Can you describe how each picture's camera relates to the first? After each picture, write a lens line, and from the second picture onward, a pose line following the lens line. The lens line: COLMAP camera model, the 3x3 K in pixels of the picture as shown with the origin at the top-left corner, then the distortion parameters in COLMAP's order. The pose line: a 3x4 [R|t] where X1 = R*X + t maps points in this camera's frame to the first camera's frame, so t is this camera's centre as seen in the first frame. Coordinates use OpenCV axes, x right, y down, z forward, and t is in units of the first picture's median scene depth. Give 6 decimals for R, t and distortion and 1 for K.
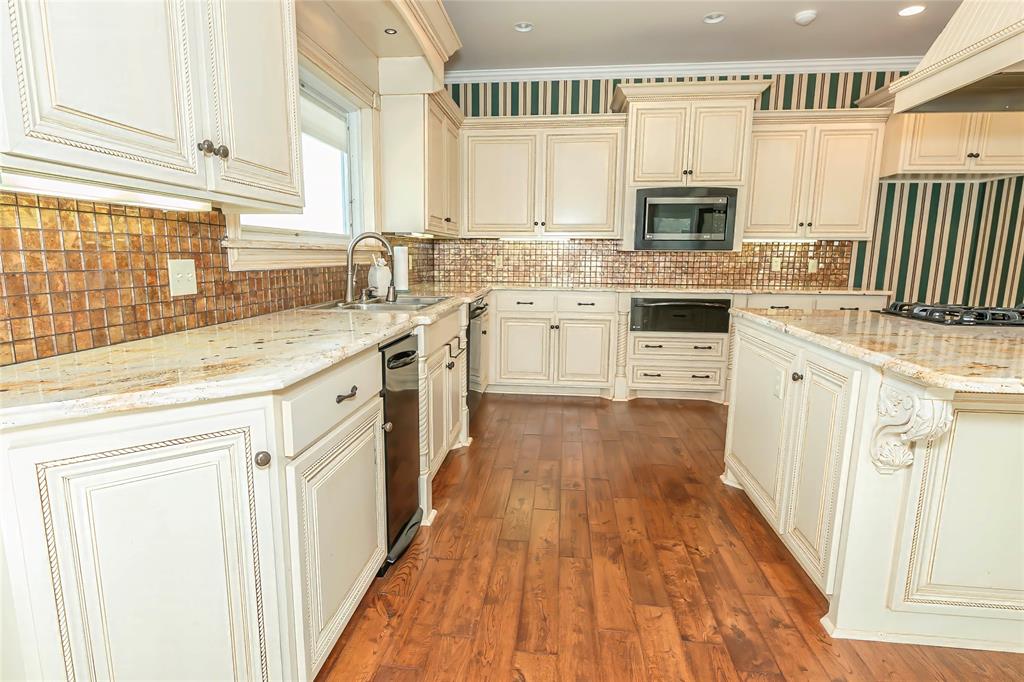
lens RADIAL K [[522.0, 0, 503.0], [0, 522.0, 341.2], [0, 0, 1]] dist [-0.002861, -0.000167]
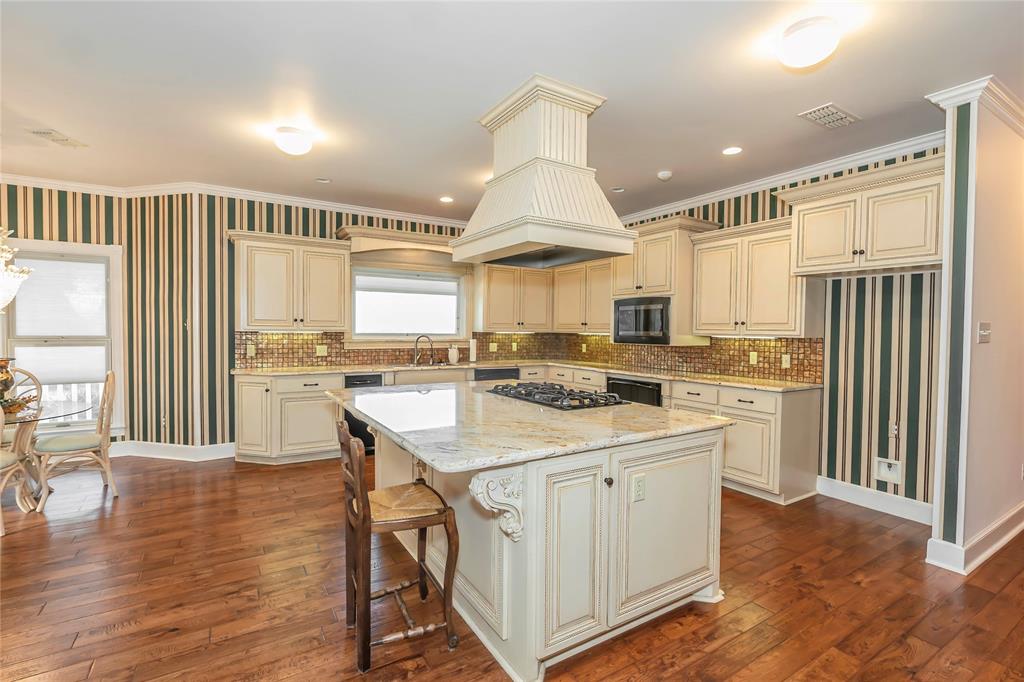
lens RADIAL K [[465.8, 0, 514.4], [0, 465.8, 342.4], [0, 0, 1]] dist [-0.004382, 0.000013]
pose [[0.623354, 0.020780, -0.781664, 1.079289], [-0.133138, 0.987871, -0.079911, -0.040661], [0.770522, 0.153882, 0.618559, 0.019829]]
